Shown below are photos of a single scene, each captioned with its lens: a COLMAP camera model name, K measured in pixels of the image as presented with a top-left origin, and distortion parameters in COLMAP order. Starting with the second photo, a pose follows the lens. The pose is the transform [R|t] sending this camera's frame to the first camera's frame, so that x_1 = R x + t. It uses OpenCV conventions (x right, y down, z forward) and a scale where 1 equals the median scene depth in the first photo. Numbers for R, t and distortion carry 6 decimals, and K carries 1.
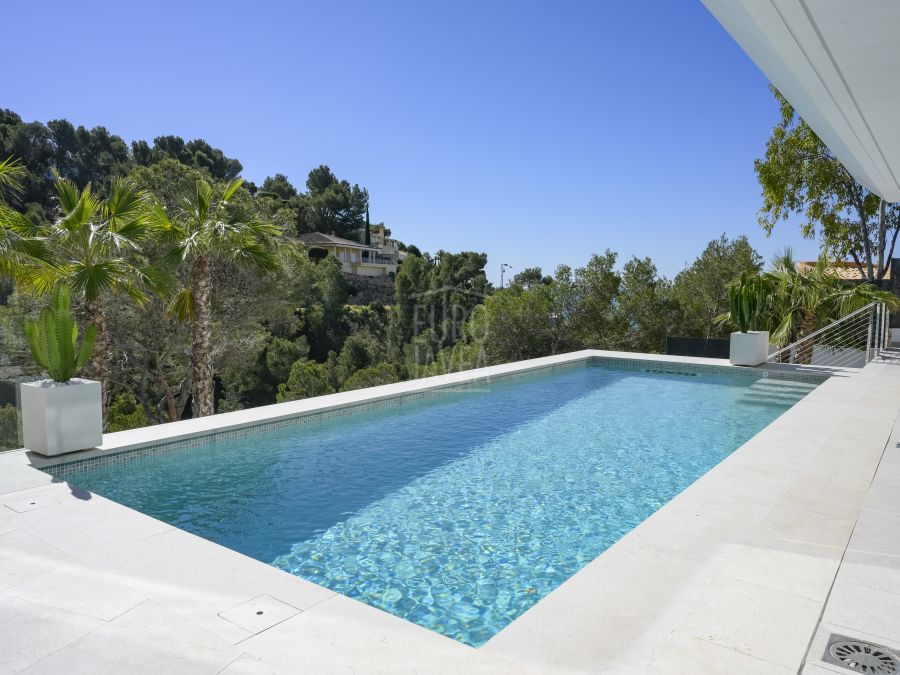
lens RADIAL K [[657.1, 0, 450.0], [0, 657.1, 337.5], [0, 0, 1]] dist [-0.001660, -0.000436]
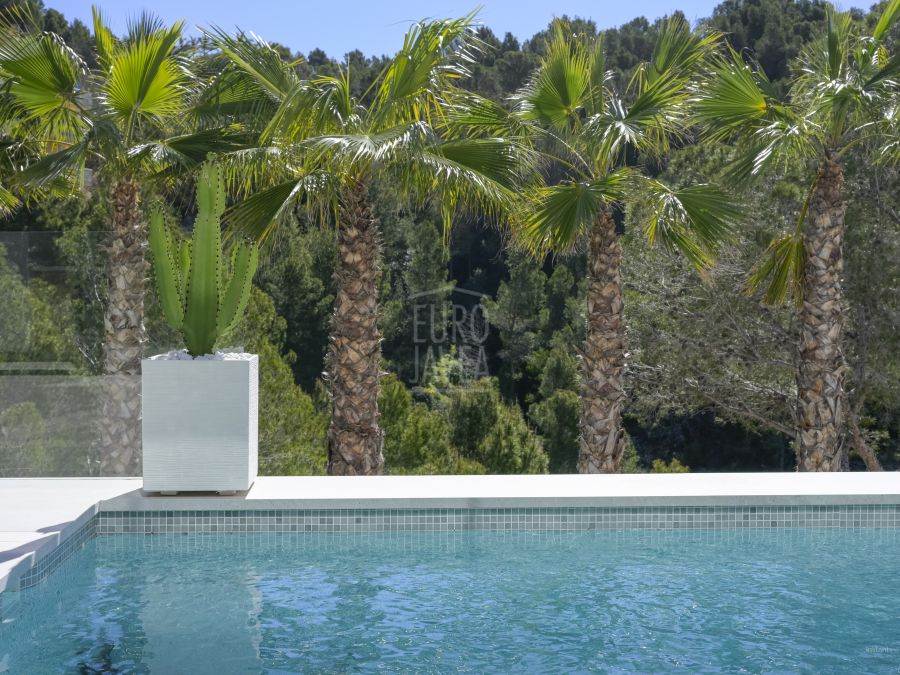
lens RADIAL K [[1242.7, 0, 450.0], [0, 1242.7, 337.5], [0, 0, 1]] dist [0.002081, -0.007217]
pose [[0.645652, 0.032511, -0.762939, 0.142958], [-0.058692, 0.998251, -0.007131, 0.024826], [0.761373, 0.049383, 0.646431, 0.262377]]
